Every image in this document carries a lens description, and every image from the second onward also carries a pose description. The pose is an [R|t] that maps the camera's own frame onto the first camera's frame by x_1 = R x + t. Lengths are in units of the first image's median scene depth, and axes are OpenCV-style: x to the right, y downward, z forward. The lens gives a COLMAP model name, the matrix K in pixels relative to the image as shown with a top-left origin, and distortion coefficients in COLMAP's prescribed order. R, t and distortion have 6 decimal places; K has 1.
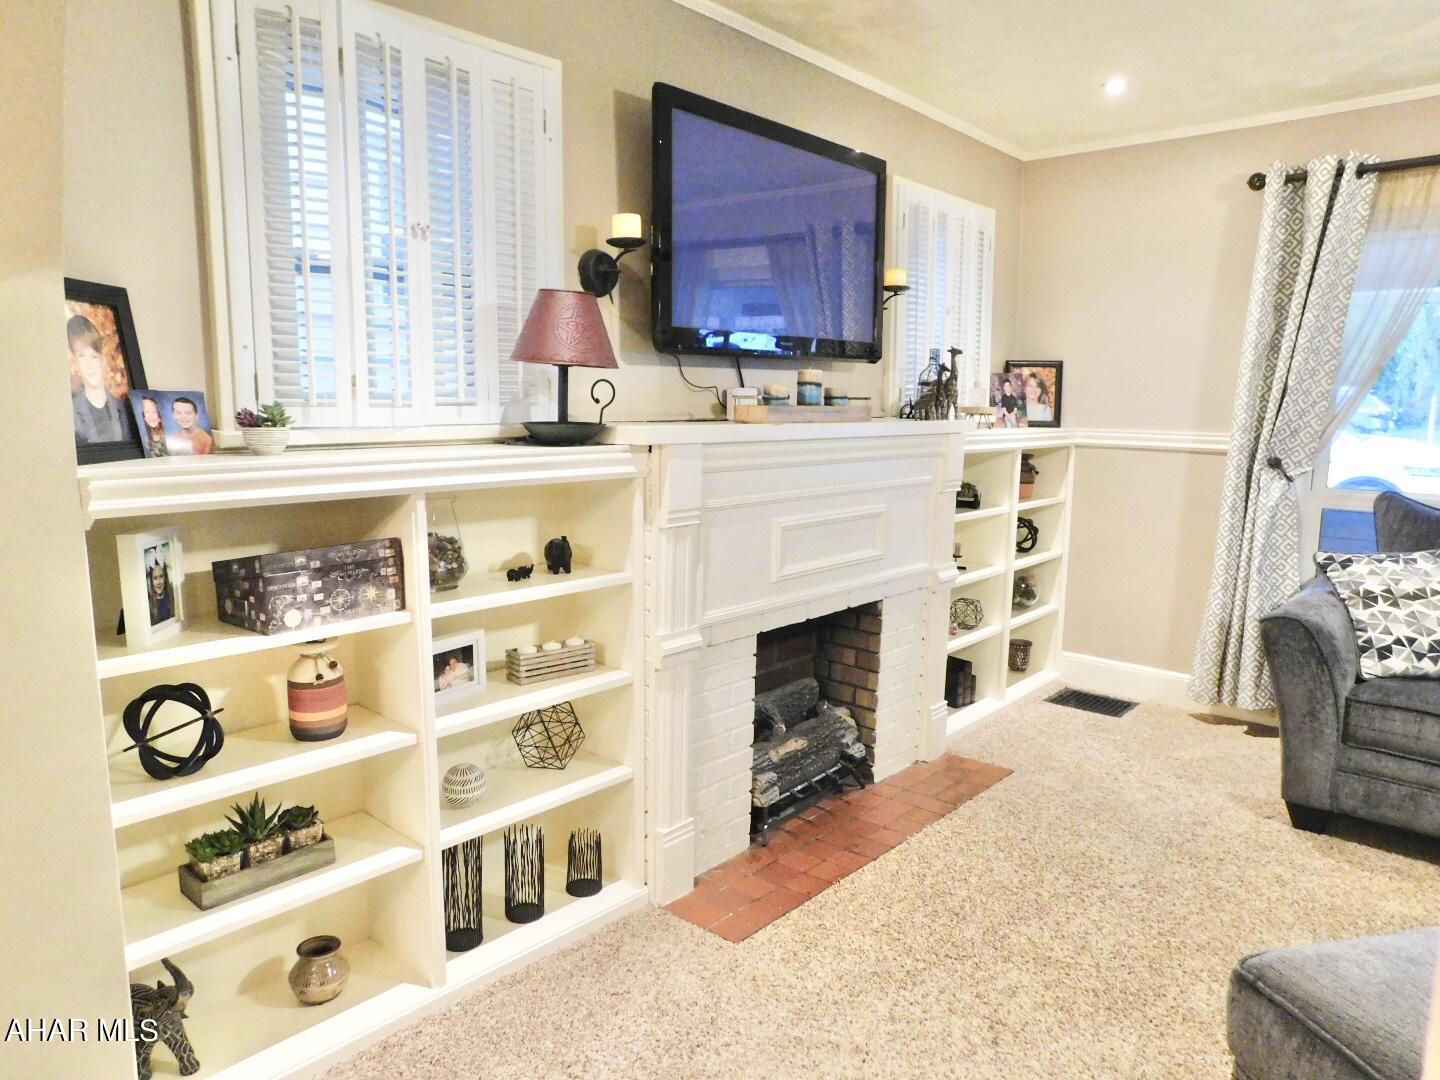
lens RADIAL K [[960.8, 0, 692.2], [0, 960.8, 540.8], [0, 0, 1]] dist [-0.003301, -0.000768]
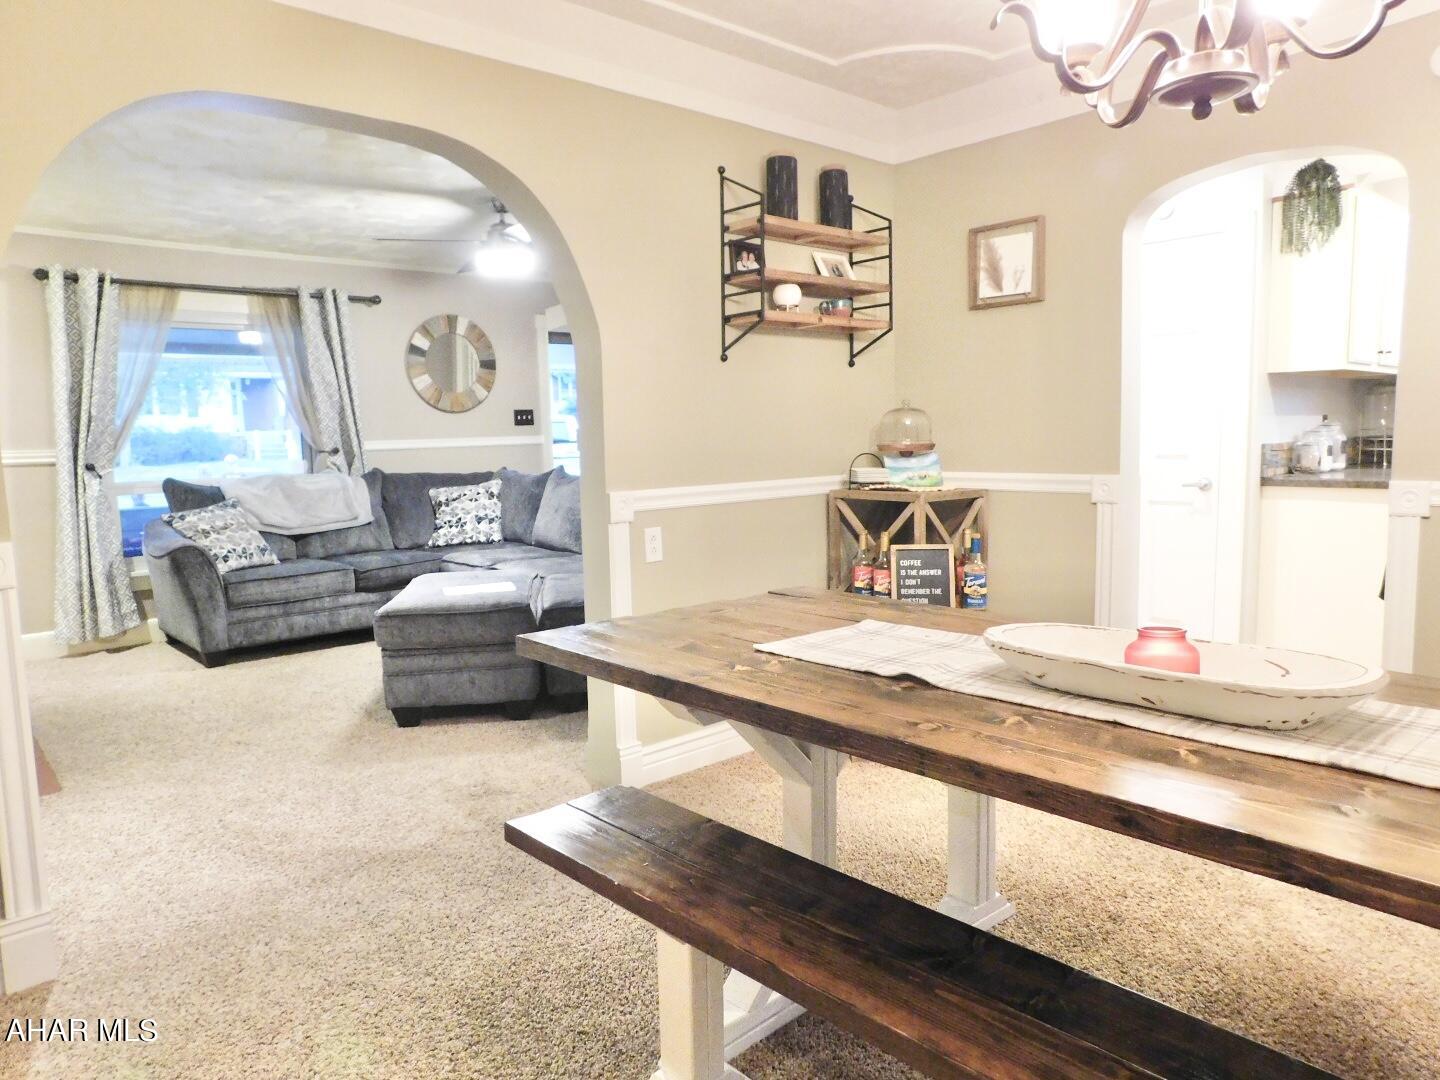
lens RADIAL K [[977.8, 0, 720.0], [0, 977.8, 540.0], [0, 0, 1]] dist [-0.013569, -0.002420]
pose [[0.099737, -0.115467, 0.988291, -0.967021], [0.173537, 0.980040, 0.096990, 0.063500], [-0.979764, 0.161832, 0.117784, -0.130796]]
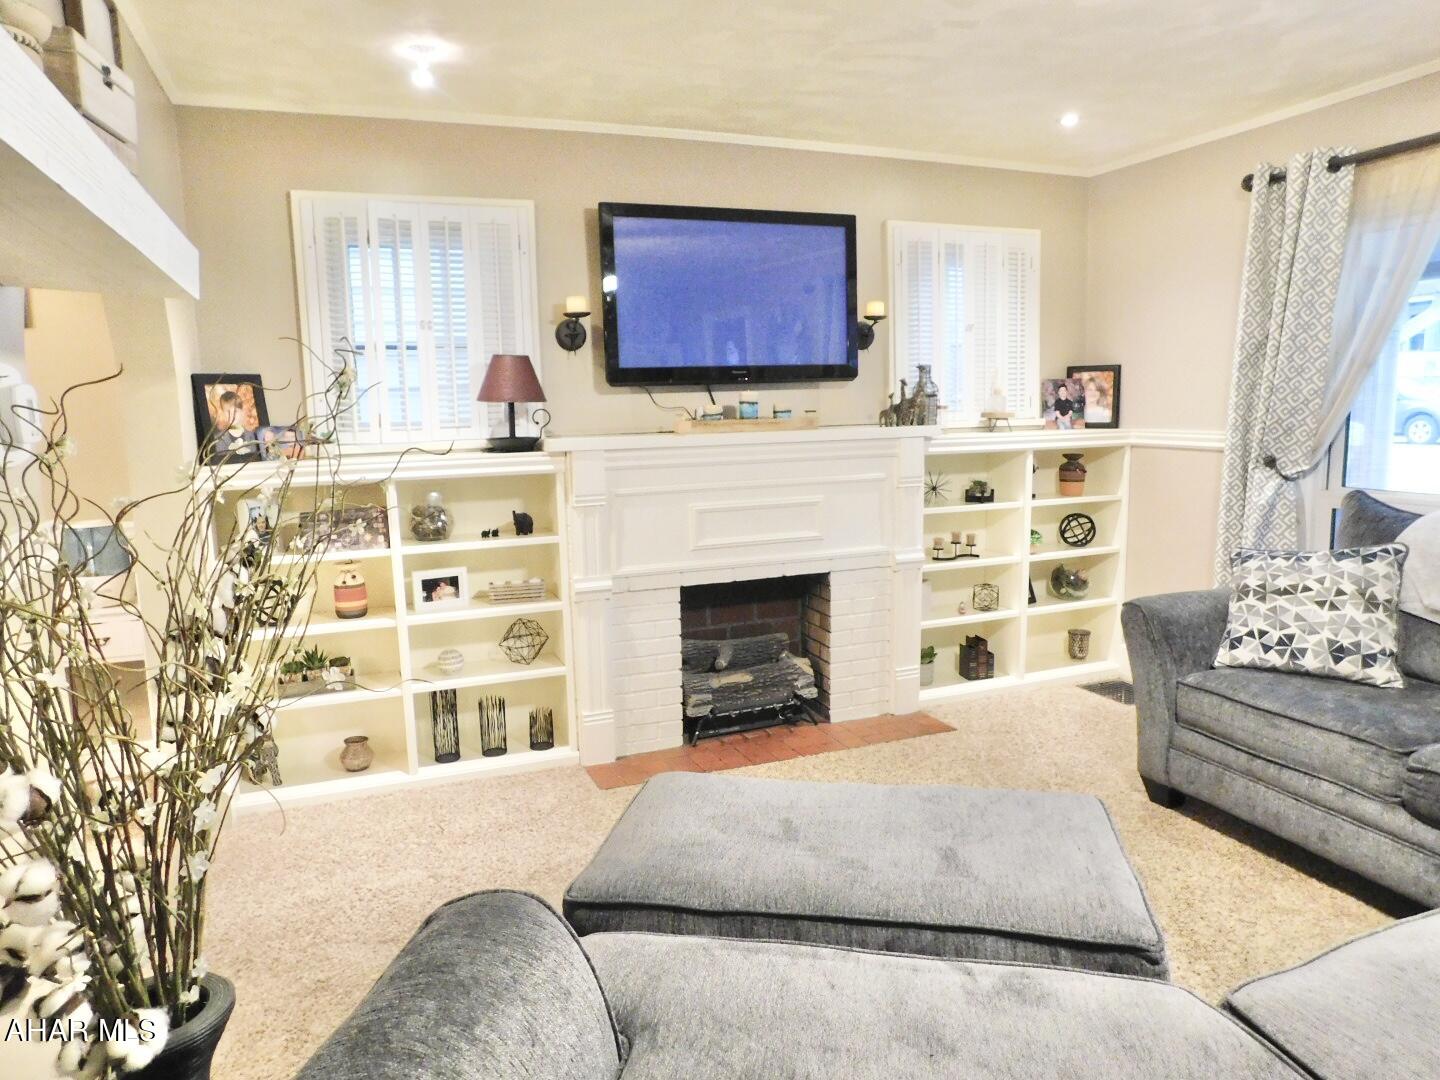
lens RADIAL K [[940.2, 0, 689.0], [0, 940.2, 542.0], [0, 0, 1]] dist [-0.004410, -0.000198]
pose [[0.890105, 0.035530, -0.454369, 0.633908], [-0.034490, 0.999349, 0.010580, 0.015834], [0.454449, 0.006254, 0.890751, -0.176959]]
